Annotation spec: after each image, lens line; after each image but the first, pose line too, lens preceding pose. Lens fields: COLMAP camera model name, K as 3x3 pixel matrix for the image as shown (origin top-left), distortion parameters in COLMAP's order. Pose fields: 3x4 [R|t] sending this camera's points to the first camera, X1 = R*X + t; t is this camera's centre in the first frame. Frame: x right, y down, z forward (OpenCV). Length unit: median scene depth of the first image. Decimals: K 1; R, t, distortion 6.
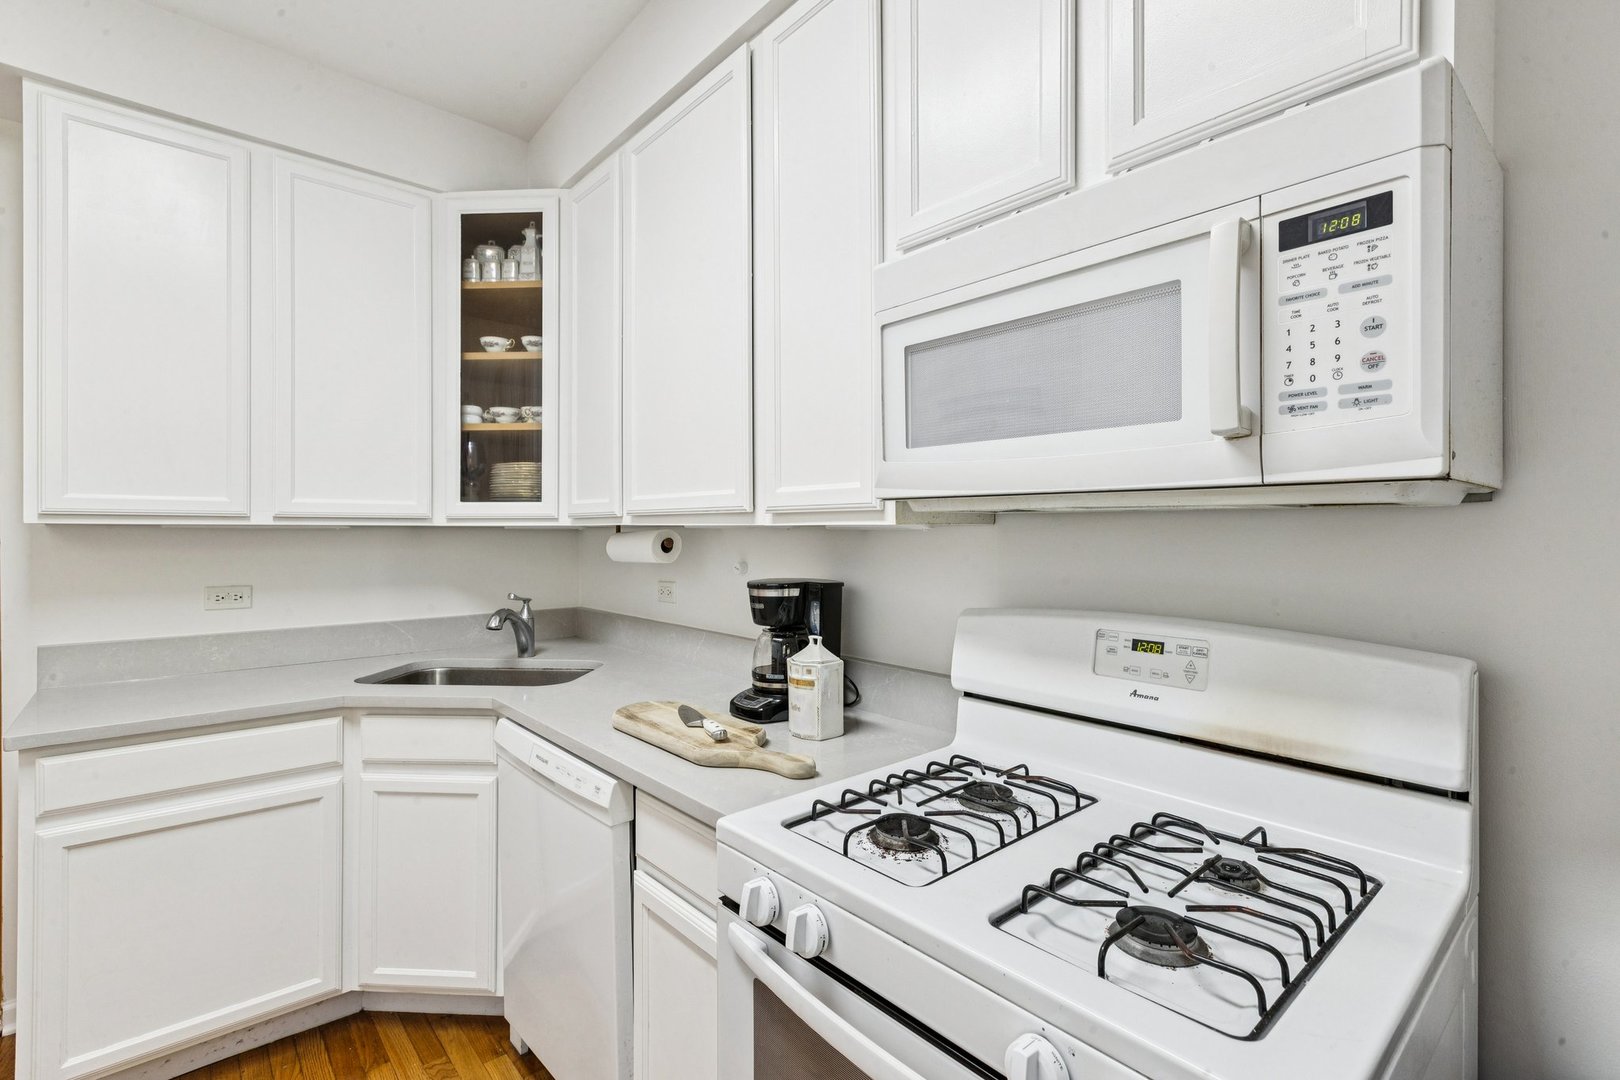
lens RADIAL K [[737.8, 0, 806.7], [0, 737.8, 532.1], [0, 0, 1]] dist [0.000778, -0.000991]
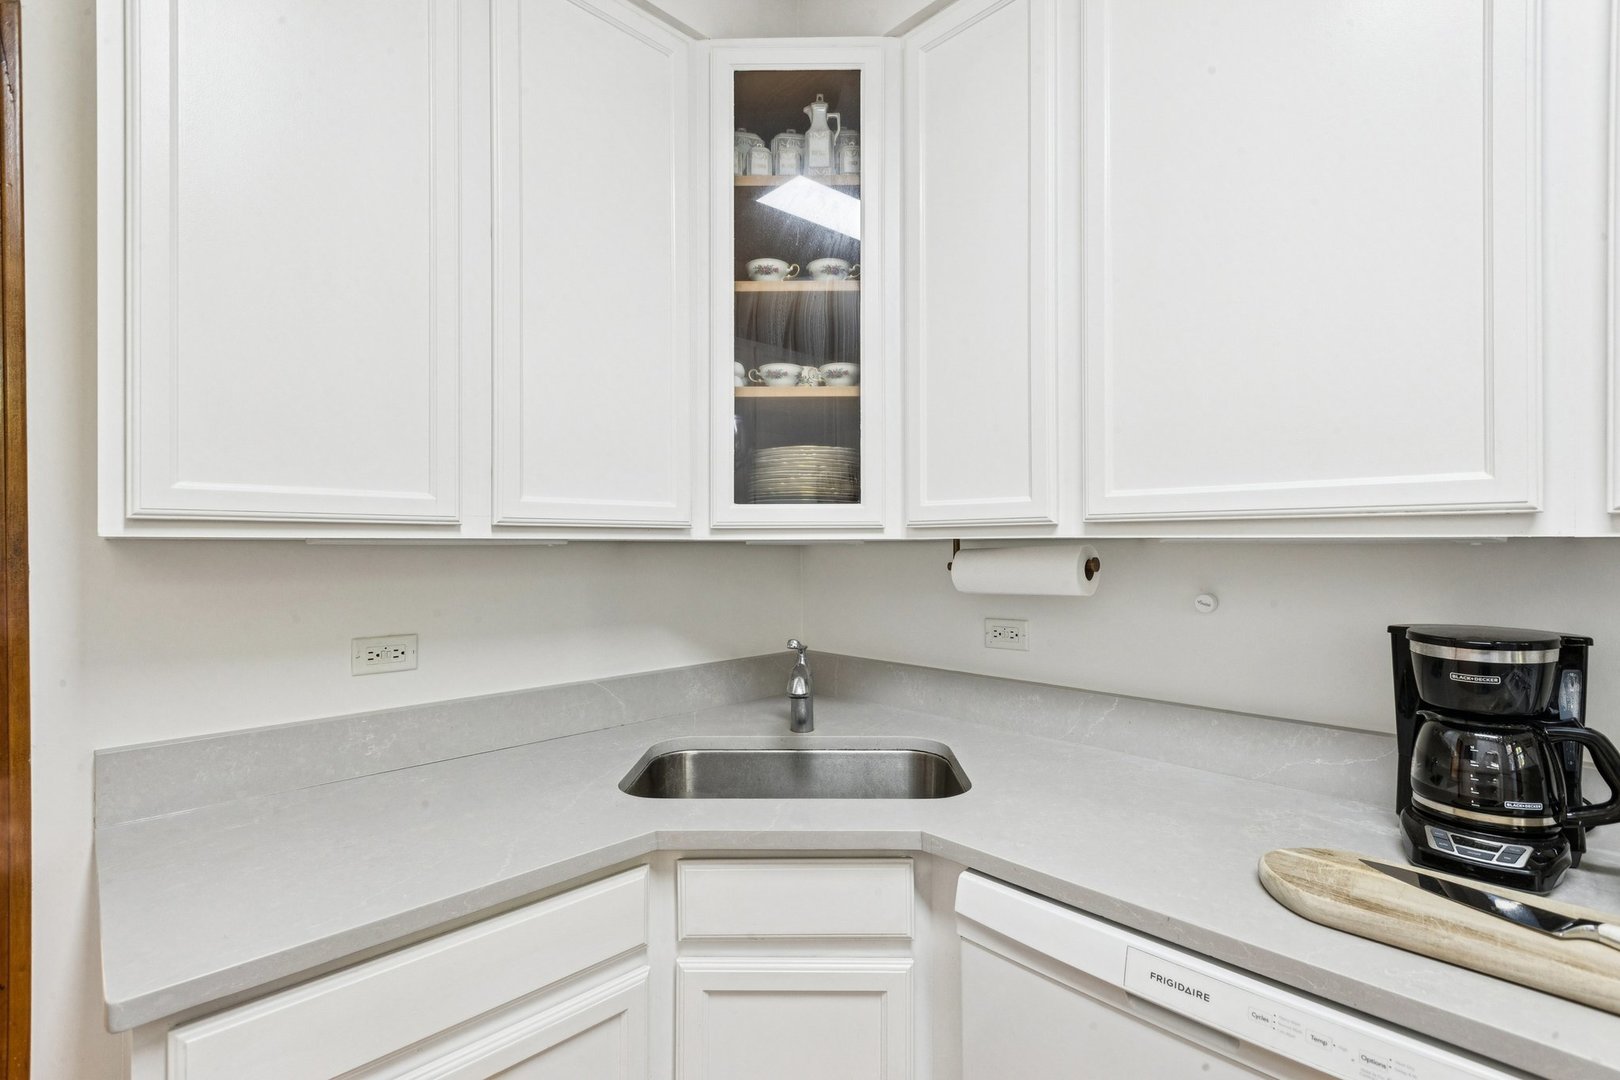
lens RADIAL K [[737.8, 0, 814.0], [0, 737.8, 544.8], [0, 0, 1]] dist [0.000778, -0.000991]
pose [[0.998081, -0.001687, 0.061900, -0.452833], [0.001697, 0.999999, -0.000121, -0.004197], [-0.061899, 0.000226, 0.998082, 0.343291]]
